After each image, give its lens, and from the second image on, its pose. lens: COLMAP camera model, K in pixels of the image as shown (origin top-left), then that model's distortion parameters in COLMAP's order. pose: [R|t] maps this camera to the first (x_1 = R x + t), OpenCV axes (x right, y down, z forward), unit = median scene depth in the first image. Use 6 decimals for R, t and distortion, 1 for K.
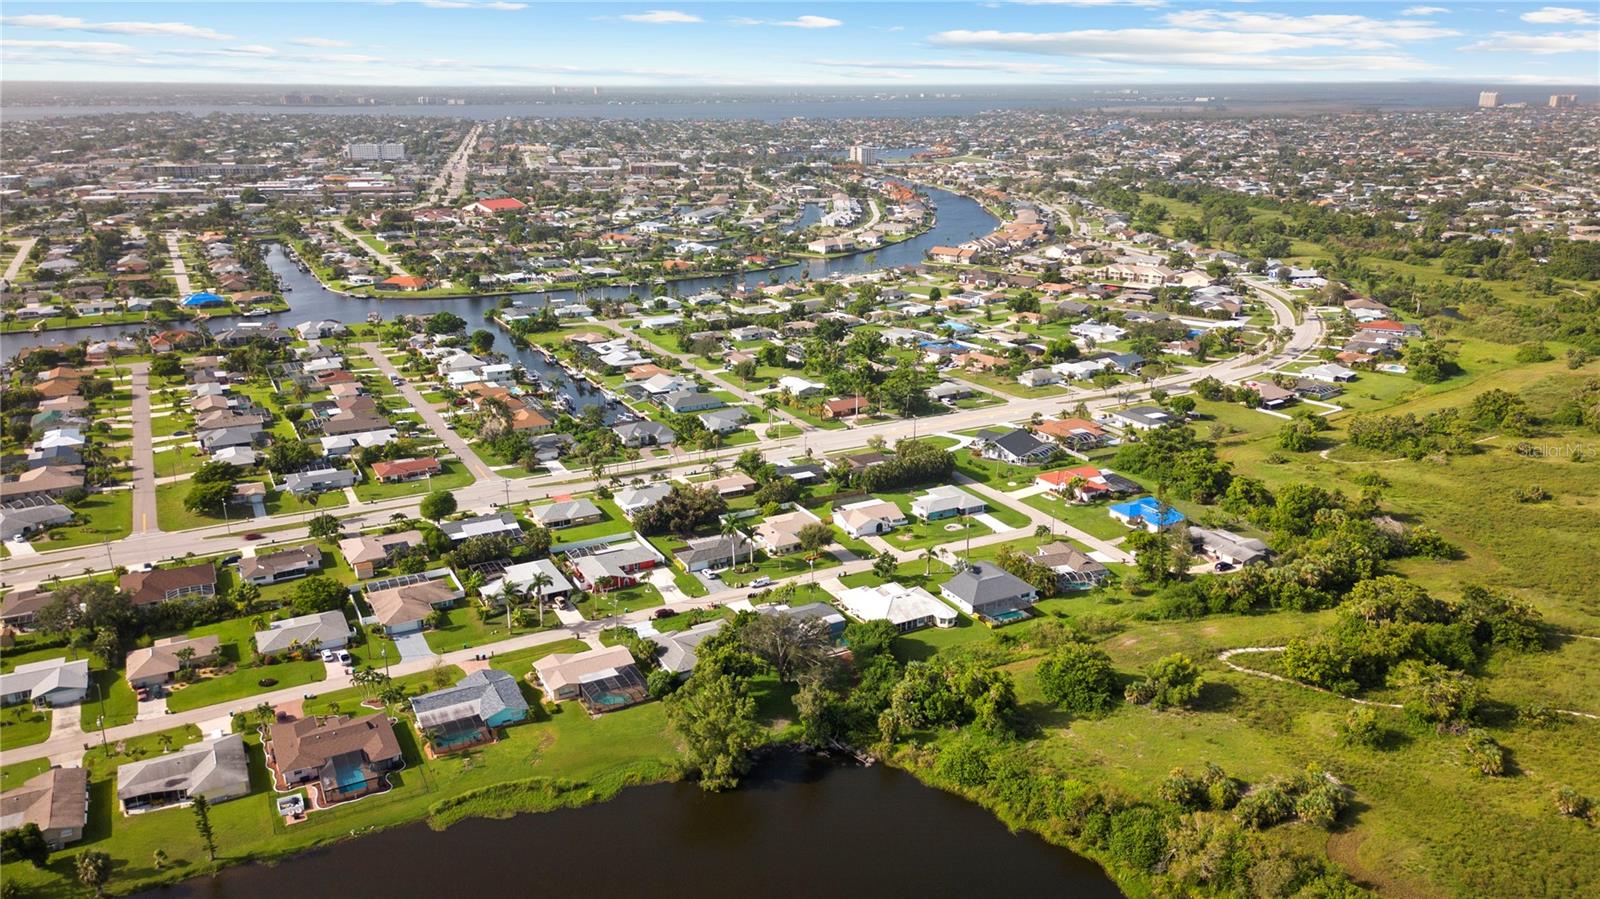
lens RADIAL K [[1162.7, 0, 800.0], [0, 1162.7, 449.5], [0, 0, 1]] dist [0.096113, -0.104052]
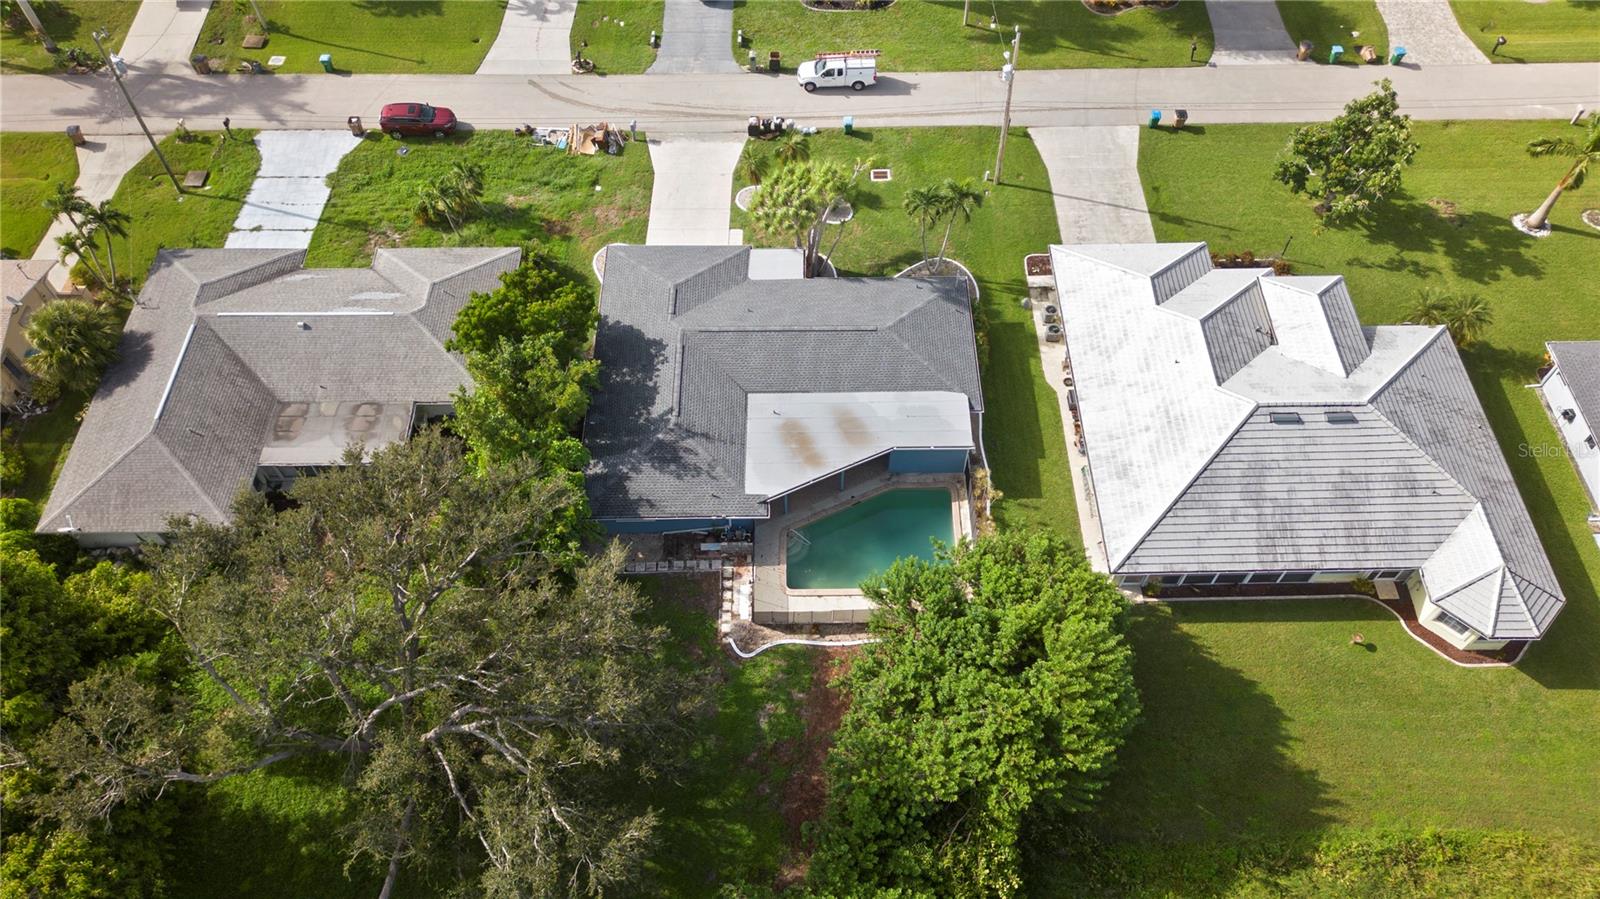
lens RADIAL K [[1121.2, 0, 800.0], [0, 1121.2, 449.5], [0, 0, 1]] dist [0.082462, -0.085473]
pose [[0.880853, 0.384355, -0.276351, 0.049960], [-0.135732, 0.764318, 0.630393, 0.014652], [0.453515, -0.517774, 0.725420, 0.609250]]
